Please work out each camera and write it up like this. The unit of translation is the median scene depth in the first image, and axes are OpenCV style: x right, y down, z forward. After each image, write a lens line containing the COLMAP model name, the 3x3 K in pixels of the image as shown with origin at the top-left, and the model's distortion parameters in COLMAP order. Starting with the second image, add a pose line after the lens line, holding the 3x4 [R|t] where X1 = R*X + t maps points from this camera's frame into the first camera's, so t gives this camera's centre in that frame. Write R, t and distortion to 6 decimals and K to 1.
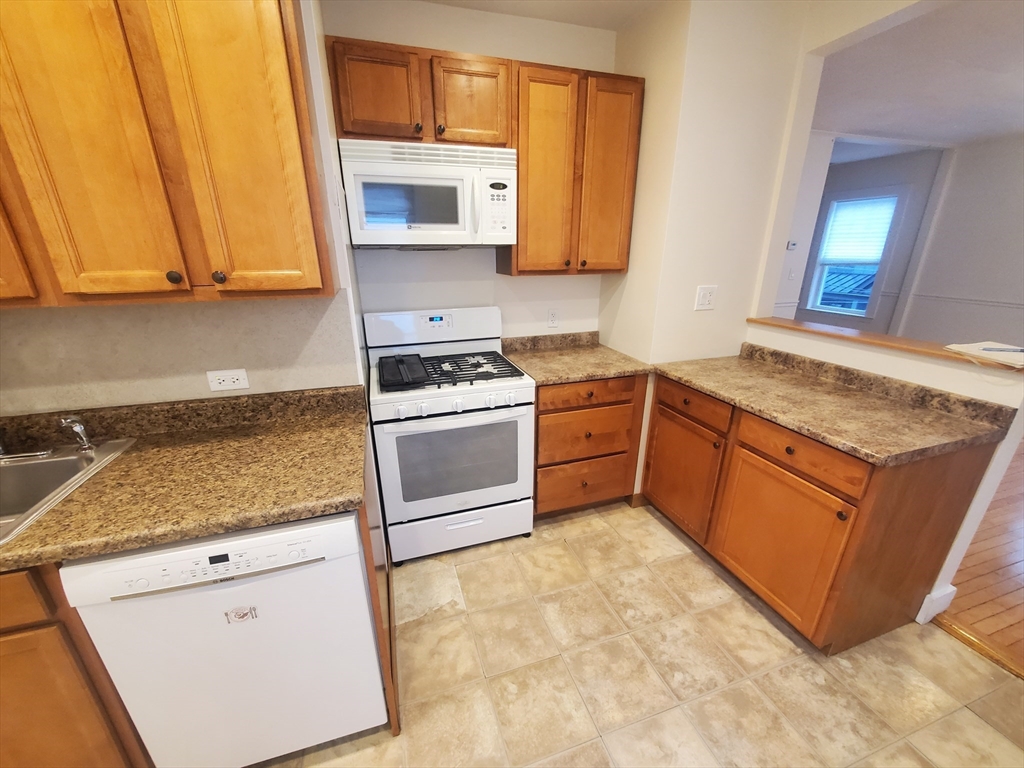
lens RADIAL K [[406.5, 0, 515.4], [0, 406.5, 386.7], [0, 0, 1]] dist [-0.004485, 0.000077]
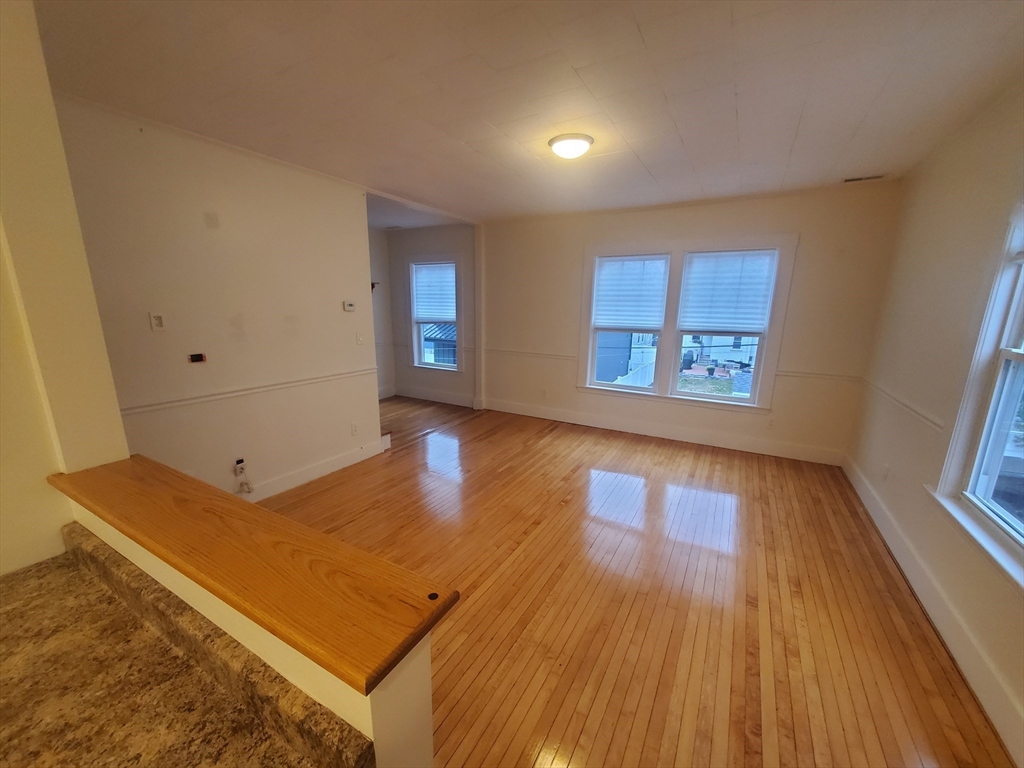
lens RADIAL K [[406.5, 0, 513.9], [0, 406.5, 389.9], [0, 0, 1]] dist [-0.004485, 0.000077]
pose [[0.727127, -0.135753, 0.672947, 0.276699], [0.218369, 0.975077, -0.039249, -0.054946], [-0.650846, 0.175489, 0.738649, 0.142579]]
